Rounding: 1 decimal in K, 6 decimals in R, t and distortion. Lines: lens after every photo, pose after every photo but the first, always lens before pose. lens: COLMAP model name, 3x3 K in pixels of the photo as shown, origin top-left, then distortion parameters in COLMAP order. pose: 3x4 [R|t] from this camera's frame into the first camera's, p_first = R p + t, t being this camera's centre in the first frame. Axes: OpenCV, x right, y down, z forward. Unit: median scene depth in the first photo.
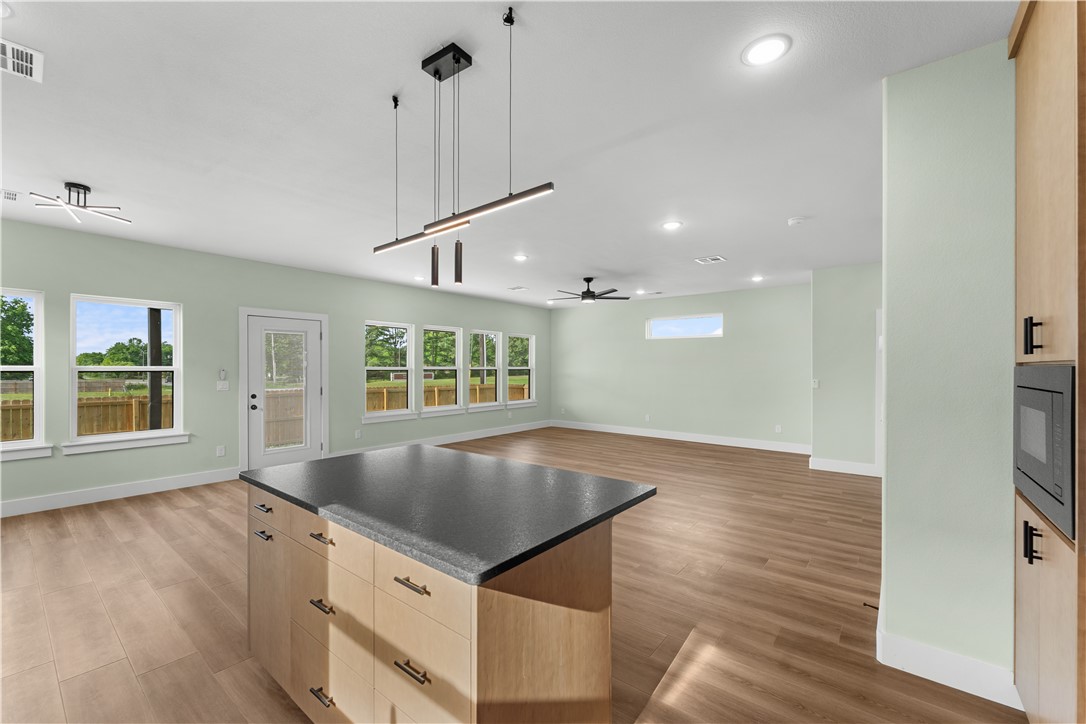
lens RADIAL K [[443.5, 0, 541.3], [0, 443.5, 367.3], [0, 0, 1]] dist [-0.003049, 0.000415]
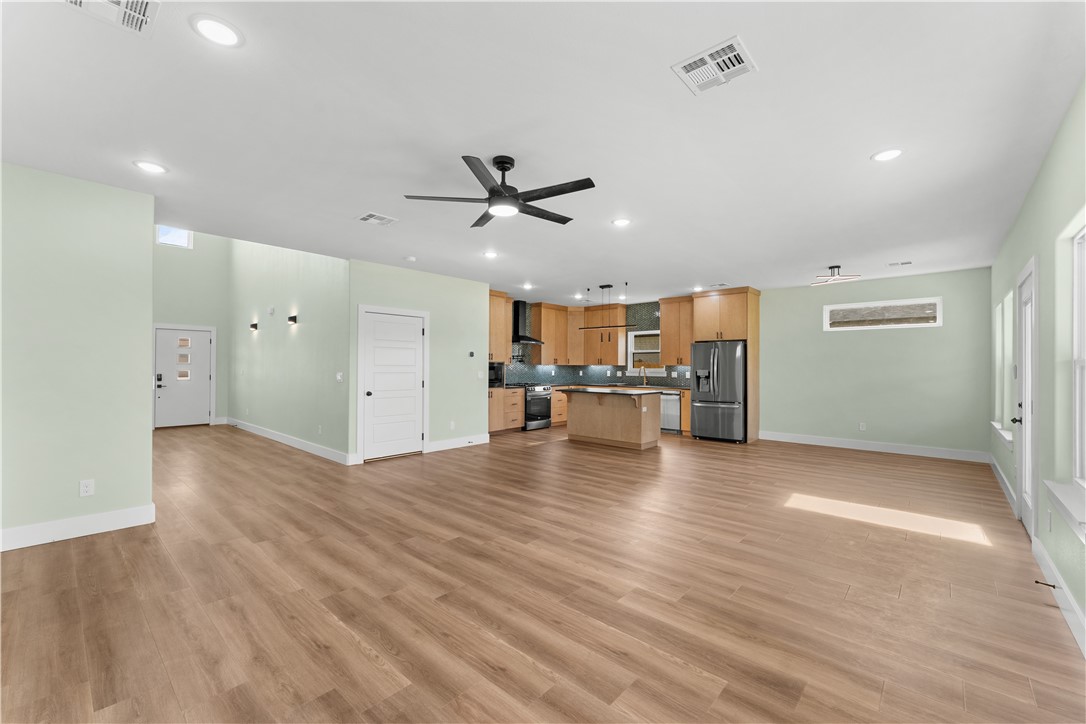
lens RADIAL K [[443.5, 0, 541.0], [0, 443.5, 363.7], [0, 0, 1]] dist [-0.003049, 0.000415]
pose [[-0.998494, -0.007464, 0.054355, 0.051620], [-0.007807, 0.999951, -0.006114, 0.012734], [-0.054307, -0.006529, -0.998503, 1.761247]]
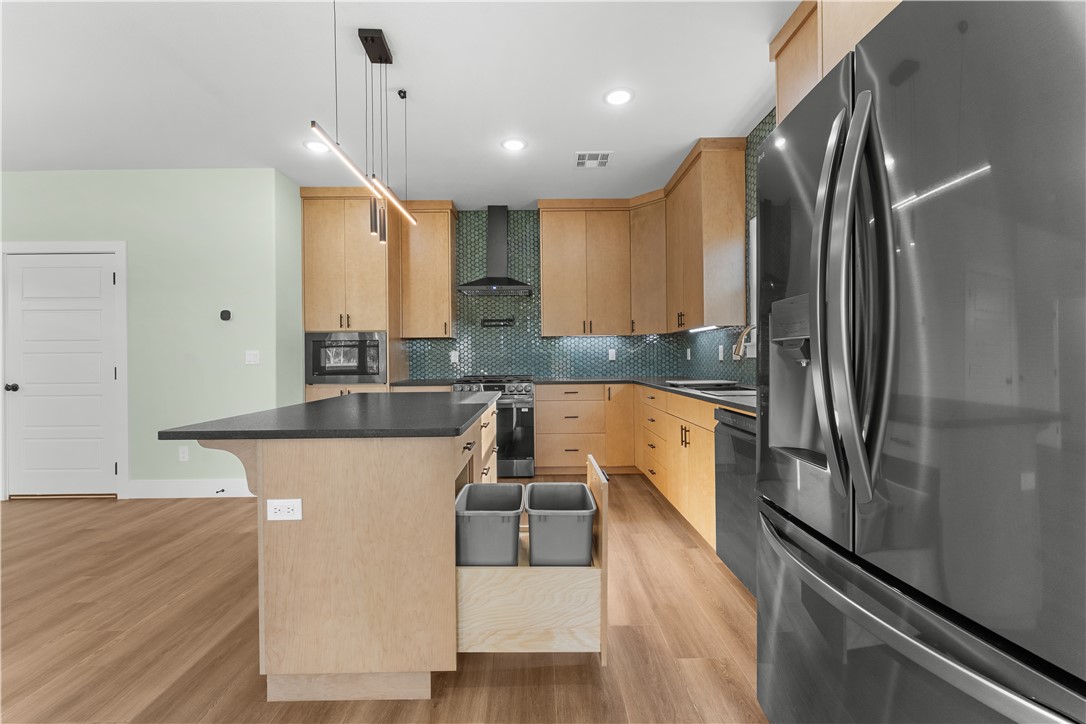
lens RADIAL K [[443.5, 0, 545.1], [0, 443.5, 357.9], [0, 0, 1]] dist [-0.003049, 0.000415]
pose [[-0.641243, 0.005265, 0.767319, -0.485227], [0.008974, 0.999960, 0.000638, 0.045915], [-0.767285, 0.007295, -0.641265, 0.498002]]
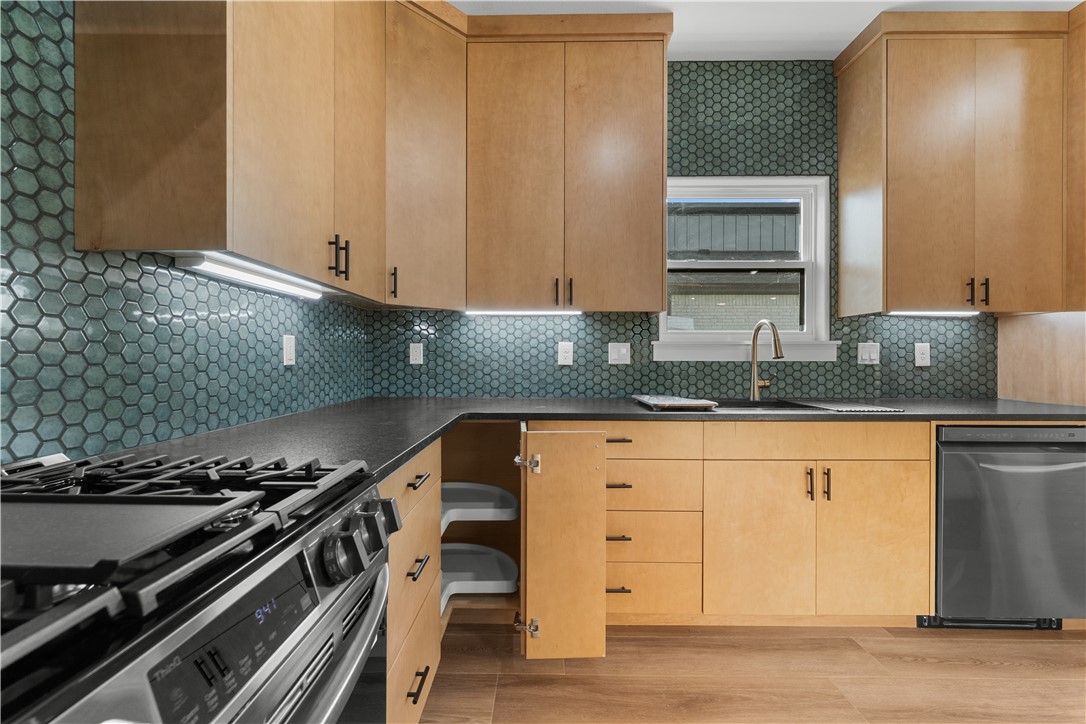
lens RADIAL K [[443.5, 0, 542.7], [0, 443.5, 360.4], [0, 0, 1]] dist [-0.003049, 0.000415]
pose [[-0.785449, -0.000688, -0.618926, 0.157295], [-0.003324, 0.999990, 0.003106, 0.047164], [0.618918, 0.004497, -0.785443, 0.181064]]
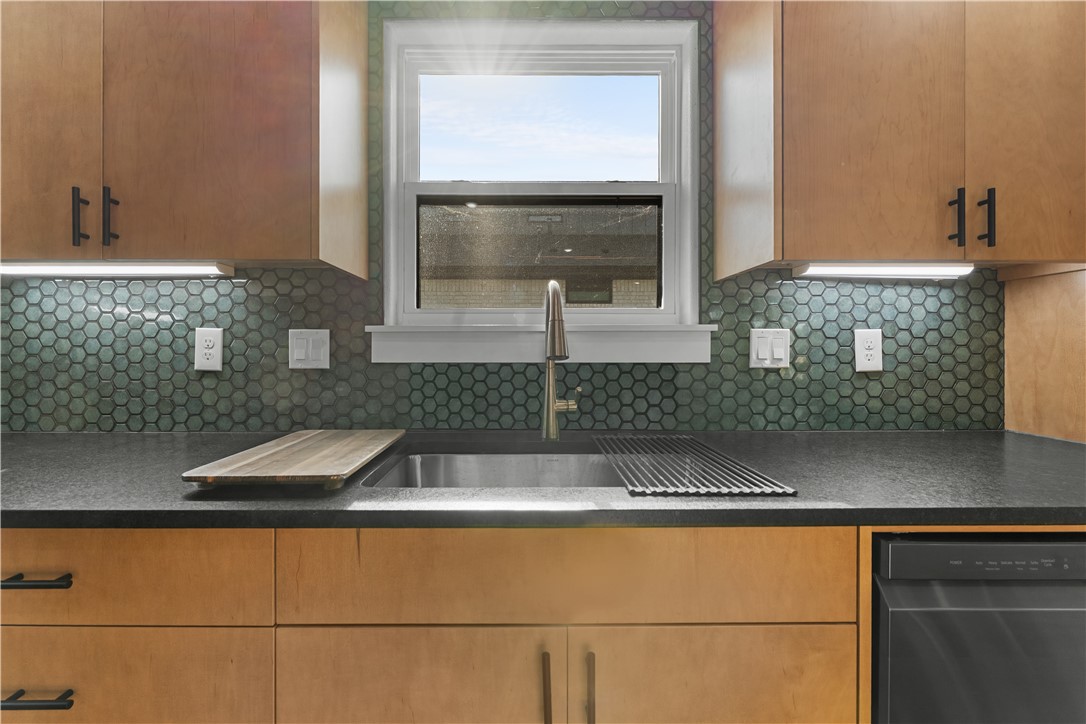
lens RADIAL K [[443.5, 0, 536.6], [0, 443.5, 354.5], [0, 0, 1]] dist [-0.003049, 0.000415]
pose [[-0.775430, 0.000986, -0.631433, -0.120302], [-0.001635, 0.999992, 0.003569, 0.043397], [0.631432, 0.003800, -0.775422, 0.141528]]
